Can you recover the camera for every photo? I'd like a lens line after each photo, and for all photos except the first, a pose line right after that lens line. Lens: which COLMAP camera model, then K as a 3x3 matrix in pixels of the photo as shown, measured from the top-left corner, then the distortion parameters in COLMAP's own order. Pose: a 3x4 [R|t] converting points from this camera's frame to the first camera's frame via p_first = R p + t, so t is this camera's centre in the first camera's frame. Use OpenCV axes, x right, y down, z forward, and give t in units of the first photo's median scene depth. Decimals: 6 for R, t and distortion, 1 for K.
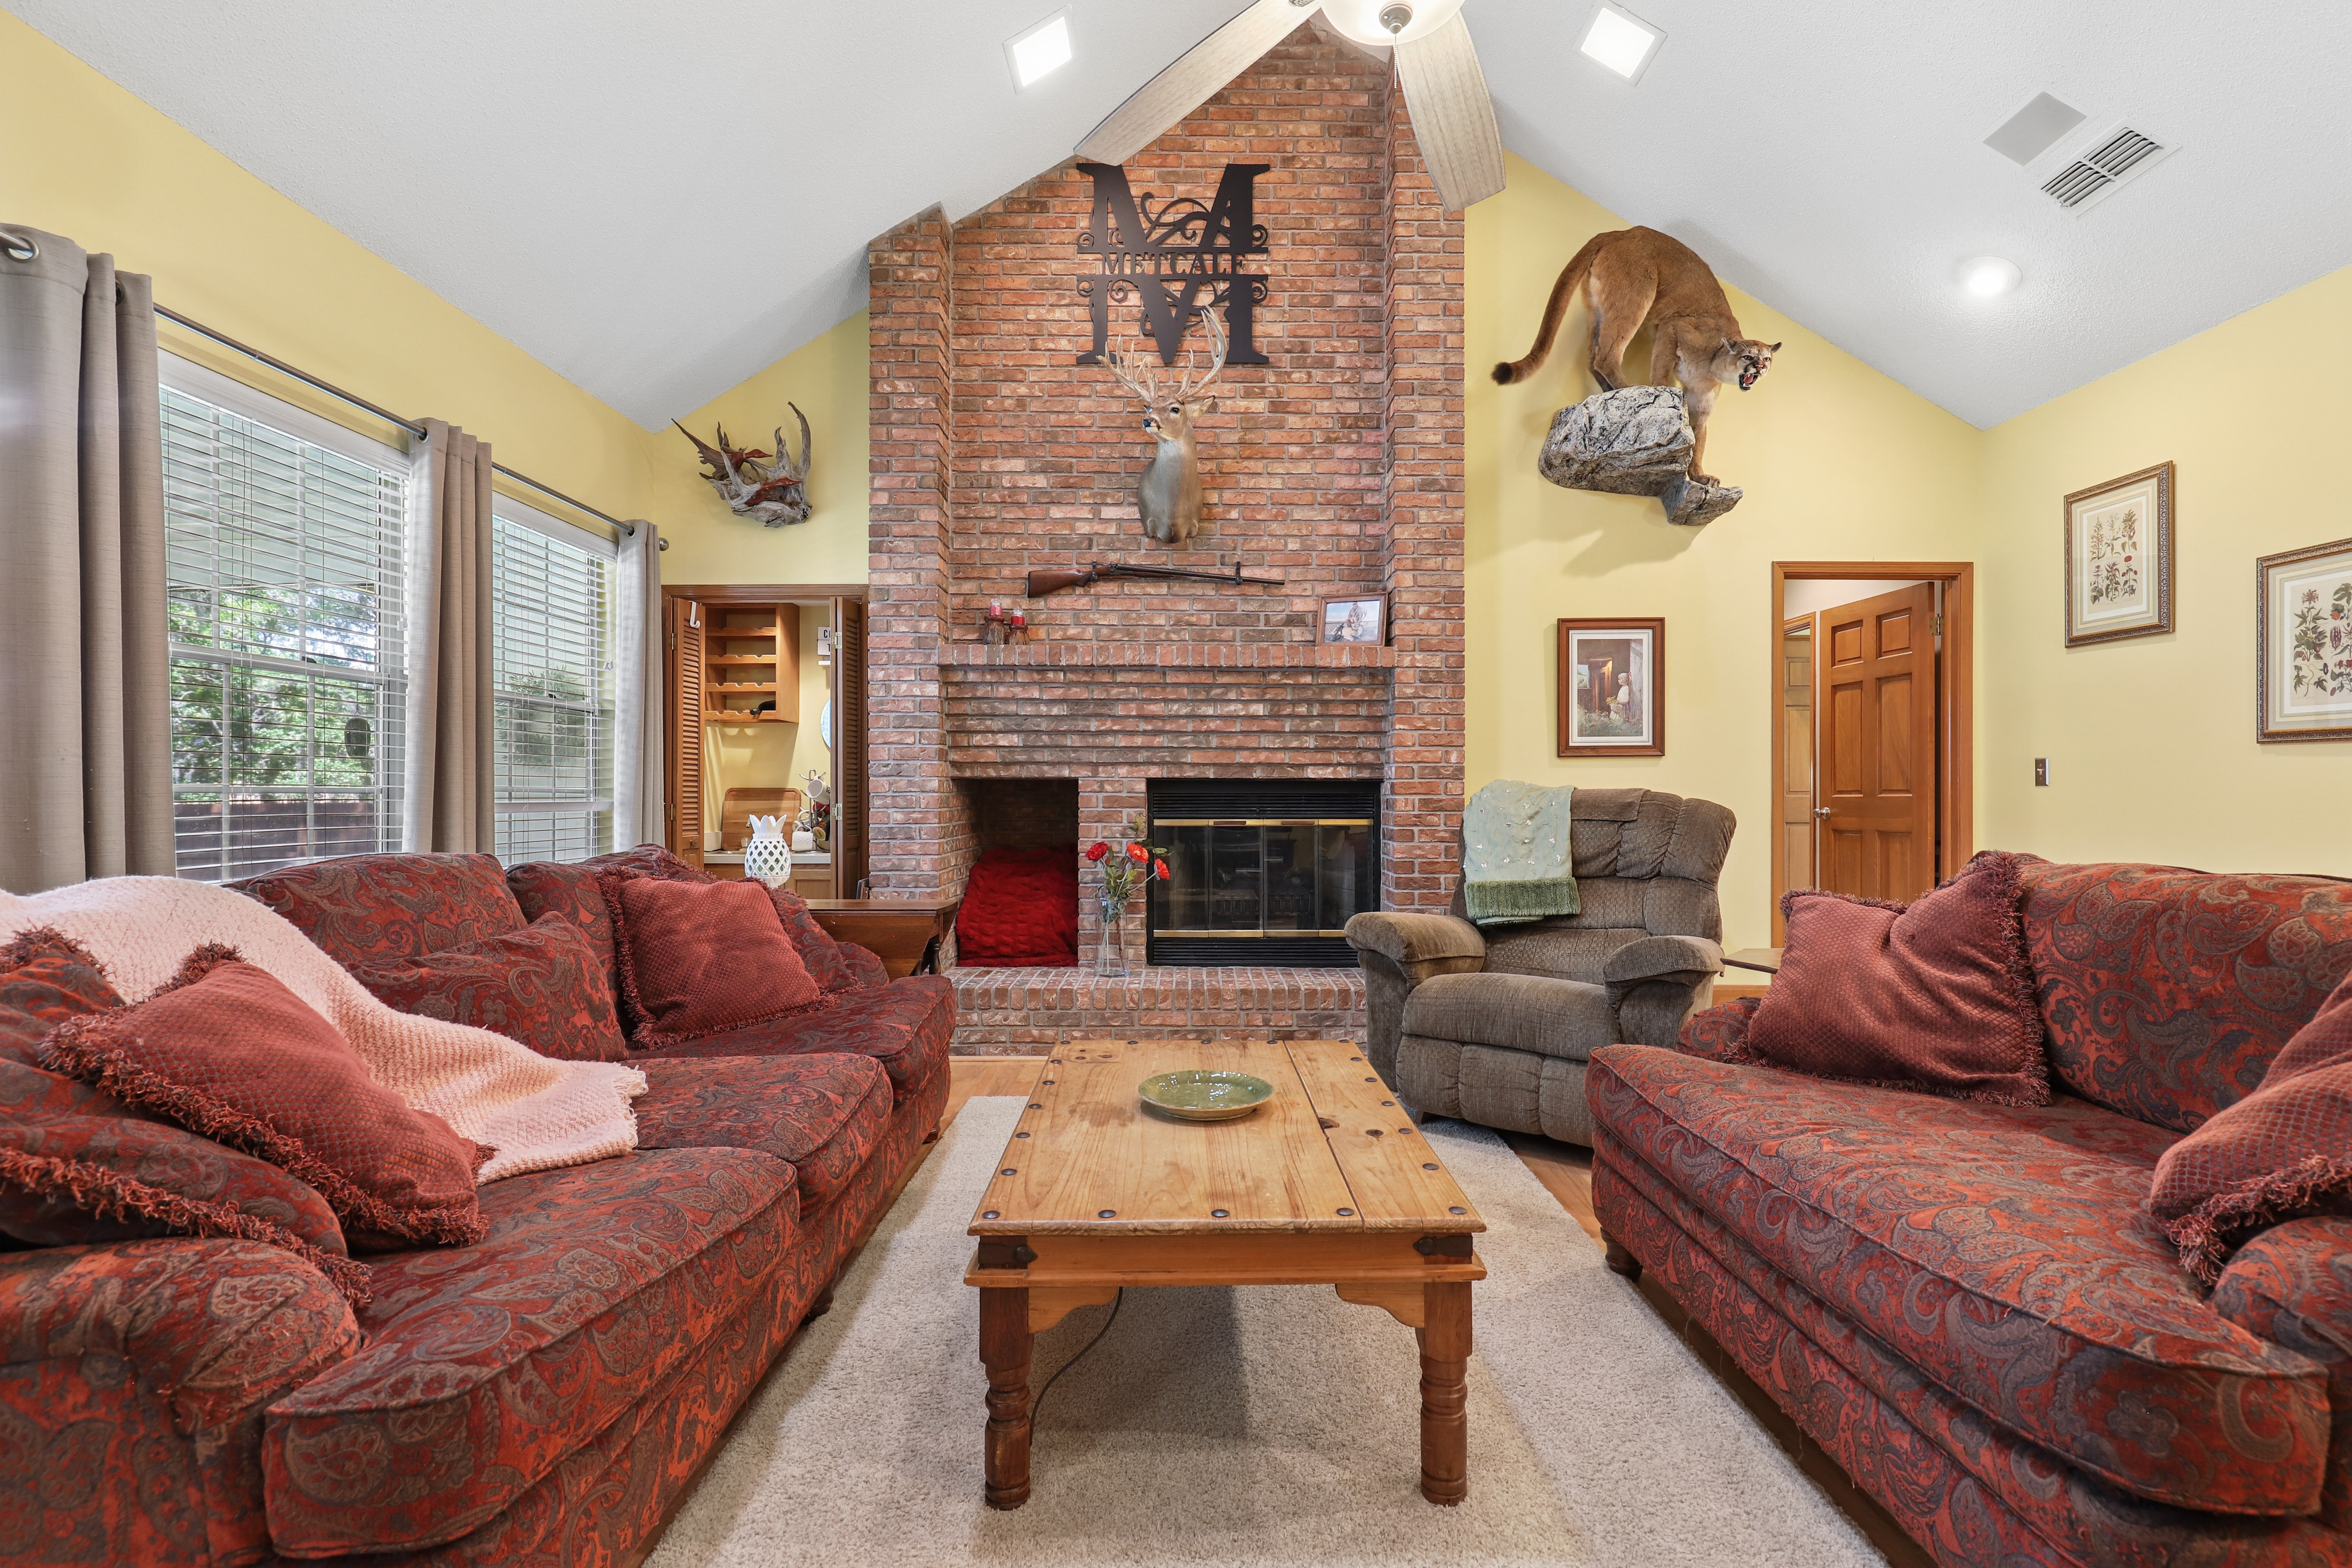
lens RADIAL K [[1091.2, 0, 1180.4], [0, 1091.2, 795.5], [0, 0, 1]] dist [-0.002035, 0.000975]
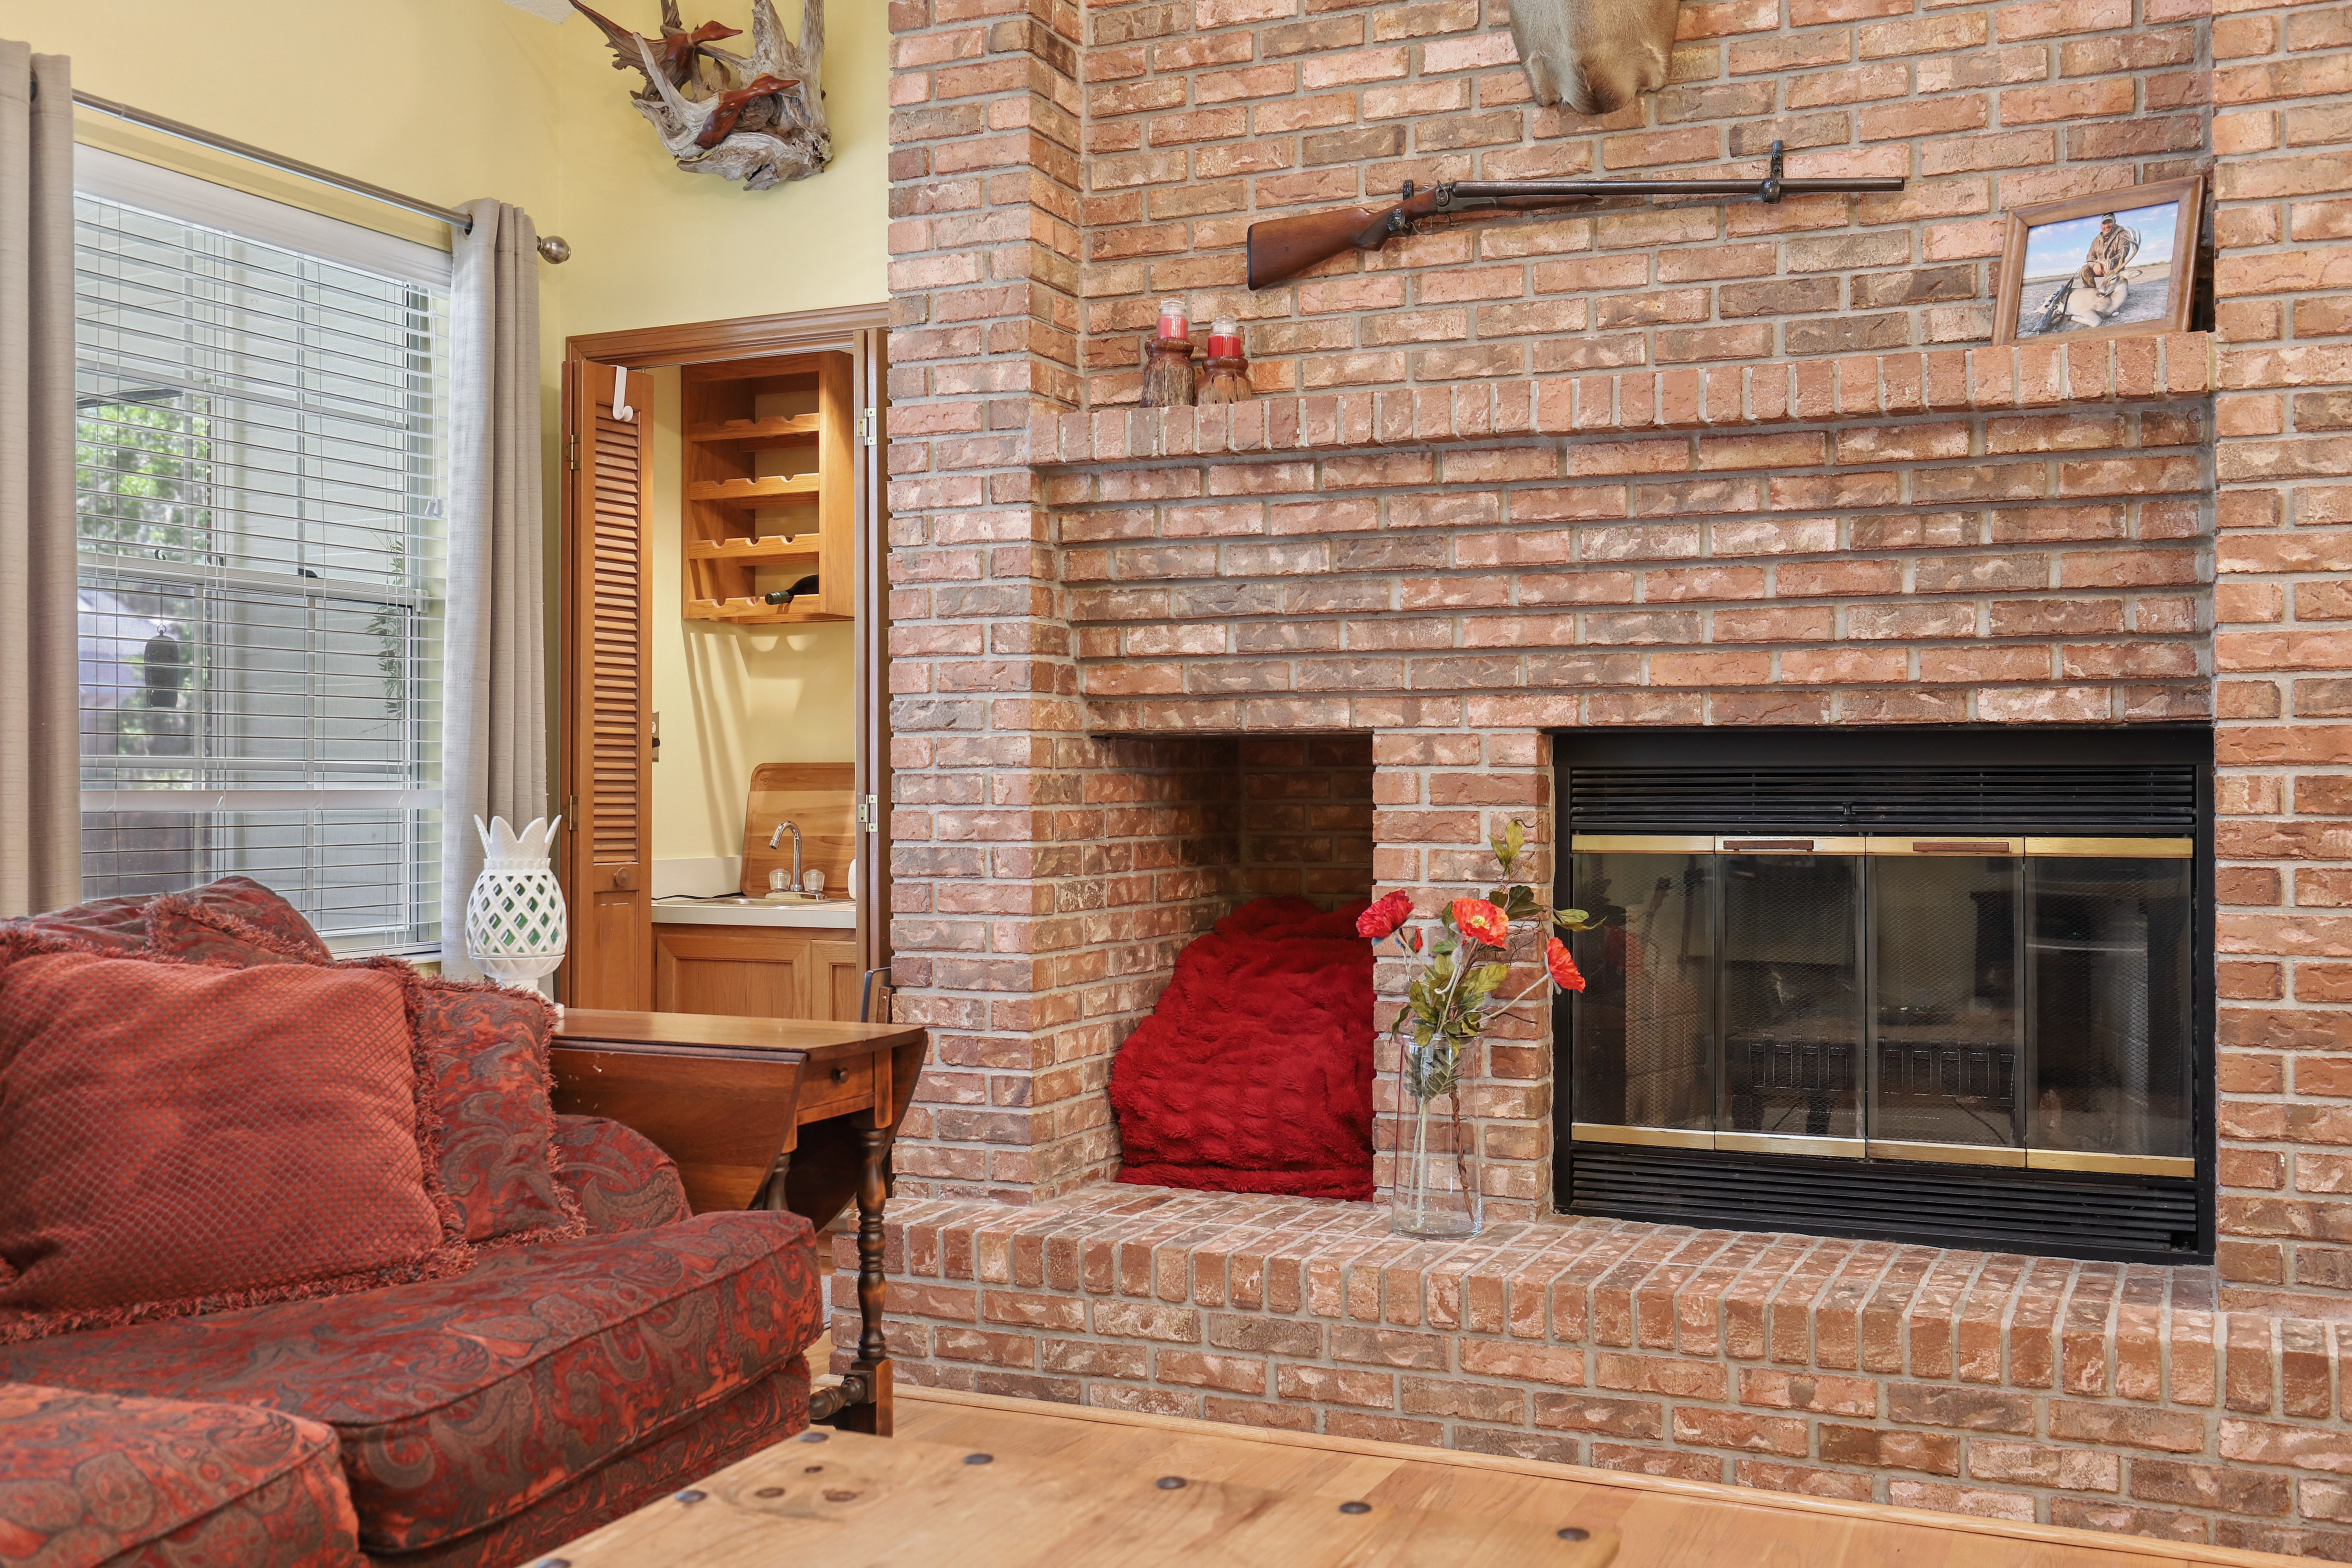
lens RADIAL K [[2296.3, 0, 1175.7], [0, 2296.3, 774.7], [0, 0, 1]] dist [-0.007047, 0.000000]
pose [[0.909867, -0.004620, -0.414875, 0.191080], [0.001638, 0.999970, -0.007544, 0.006656], [0.414898, 0.006185, 0.909847, 0.208982]]
